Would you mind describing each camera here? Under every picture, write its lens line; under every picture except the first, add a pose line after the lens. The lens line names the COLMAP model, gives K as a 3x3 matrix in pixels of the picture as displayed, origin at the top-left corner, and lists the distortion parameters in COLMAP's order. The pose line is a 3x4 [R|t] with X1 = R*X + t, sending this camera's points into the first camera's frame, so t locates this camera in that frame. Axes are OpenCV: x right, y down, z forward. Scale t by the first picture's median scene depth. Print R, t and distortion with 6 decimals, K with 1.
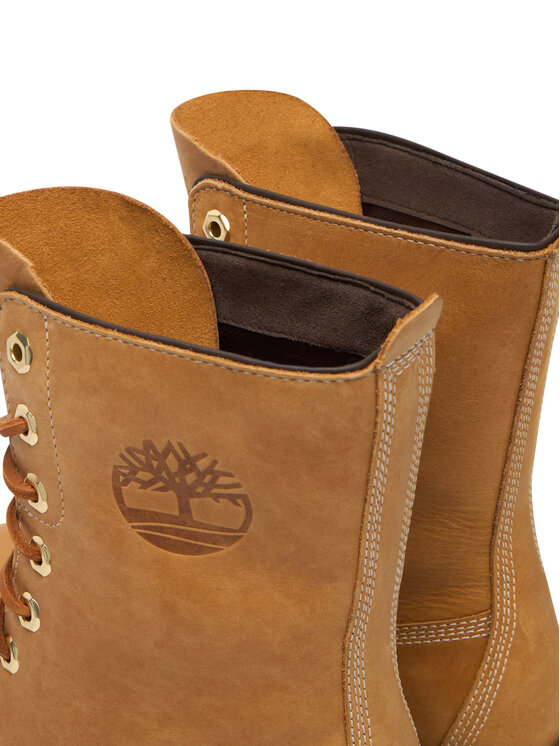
lens RADIAL K [[1884.1, 0, 280.0], [0, 1884.1, 373.0], [0, 0, 1]] dist [0.150471, 0.005848]
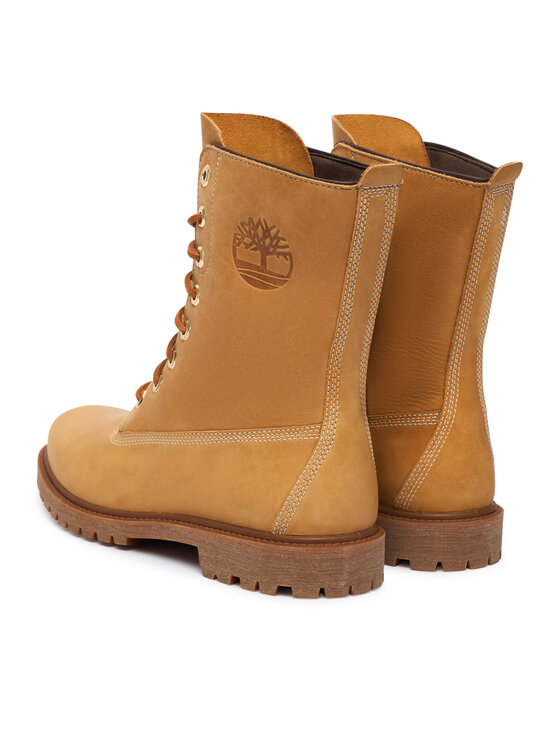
lens RADIAL K [[1884.1, 0, 280.0], [0, 1884.1, 373.0], [0, 0, 1]] dist [0.150471, 0.005848]
pose [[0.949775, 0.200847, -0.239975, 0.459305], [-0.243346, 0.956171, -0.162851, 0.497202], [0.196749, 0.213069, 0.957022, -0.849103]]
